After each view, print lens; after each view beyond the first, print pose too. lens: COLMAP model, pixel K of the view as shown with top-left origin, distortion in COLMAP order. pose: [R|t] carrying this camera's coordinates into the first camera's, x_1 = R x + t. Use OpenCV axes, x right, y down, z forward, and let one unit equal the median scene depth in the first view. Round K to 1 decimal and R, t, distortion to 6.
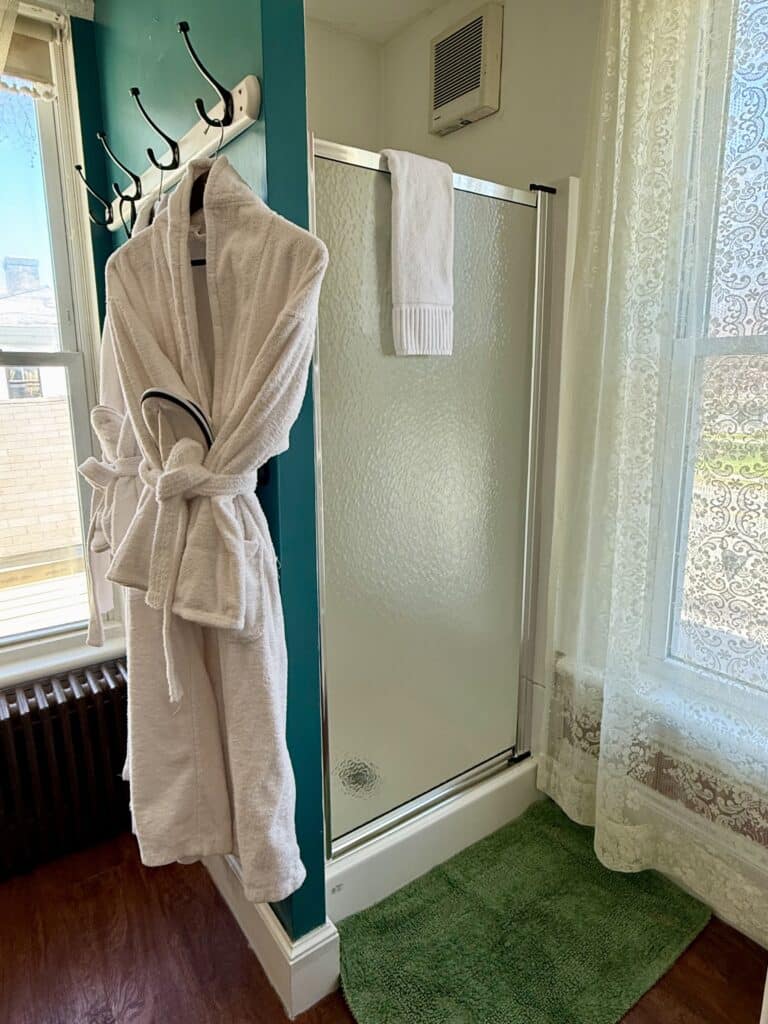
lens RADIAL K [[623.2, 0, 383.2], [0, 623.2, 506.4], [0, 0, 1]] dist [0.001152, 0.006737]
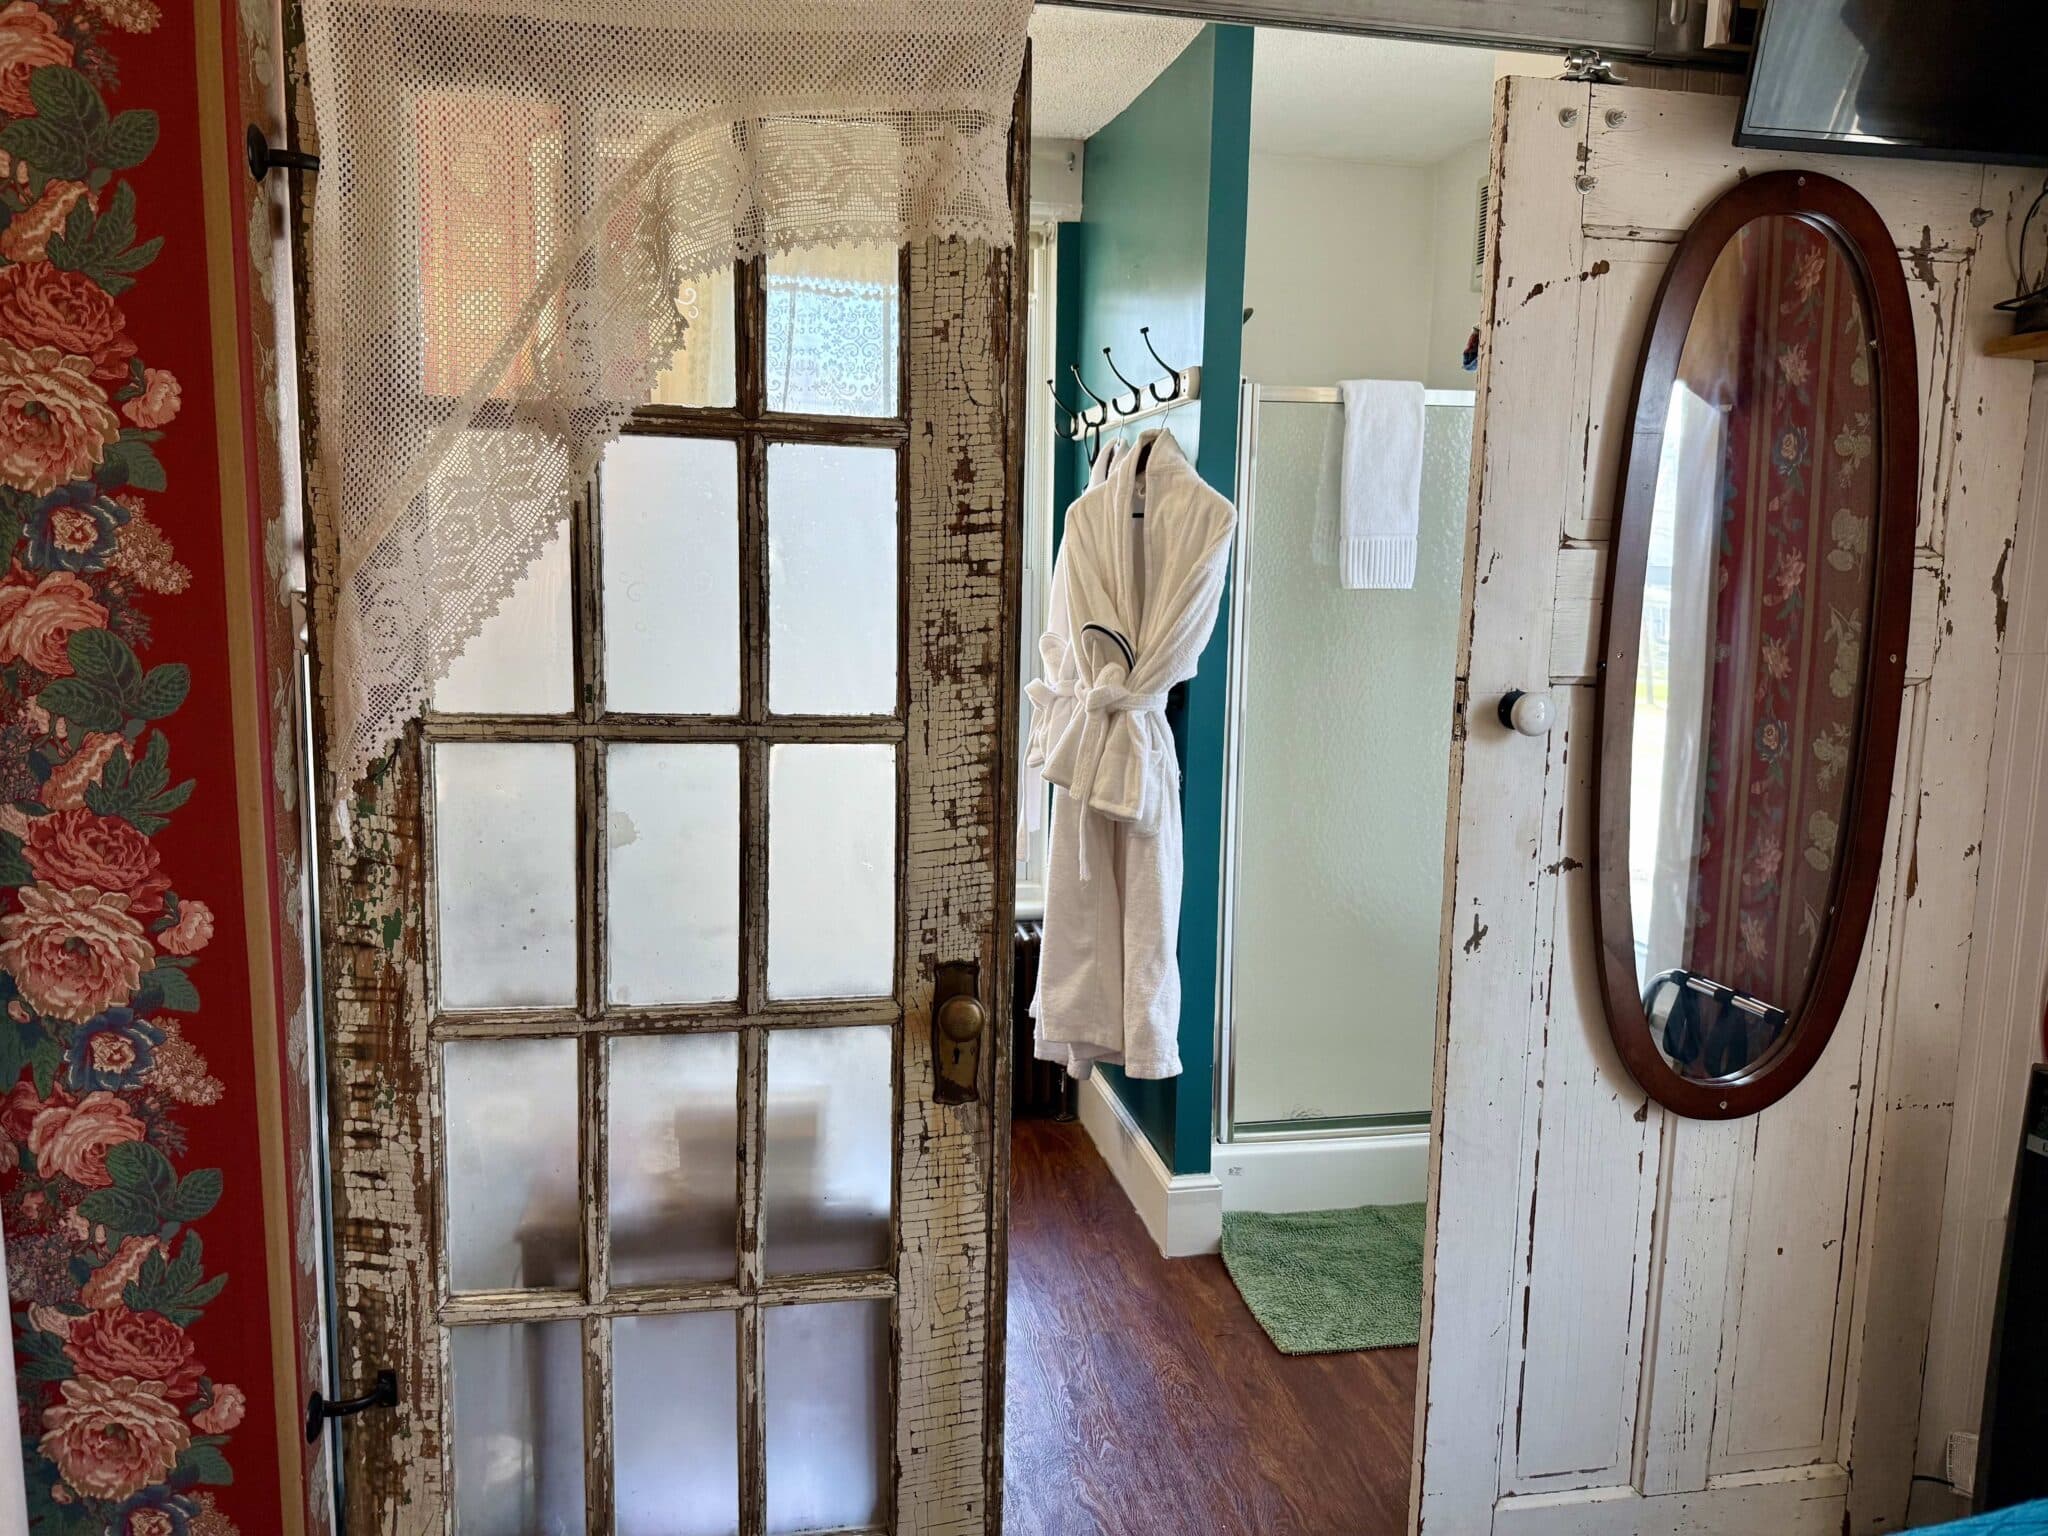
lens RADIAL K [[1497.3, 0, 1019.6], [0, 1497.3, 765.5], [0, 0, 1]] dist [-0.005429, -0.004976]
pose [[0.911304, 0.073272, -0.405161, 0.694245], [-0.099362, 0.994091, -0.043711, 0.229029], [0.399564, 0.080092, 0.913200, -1.672121]]
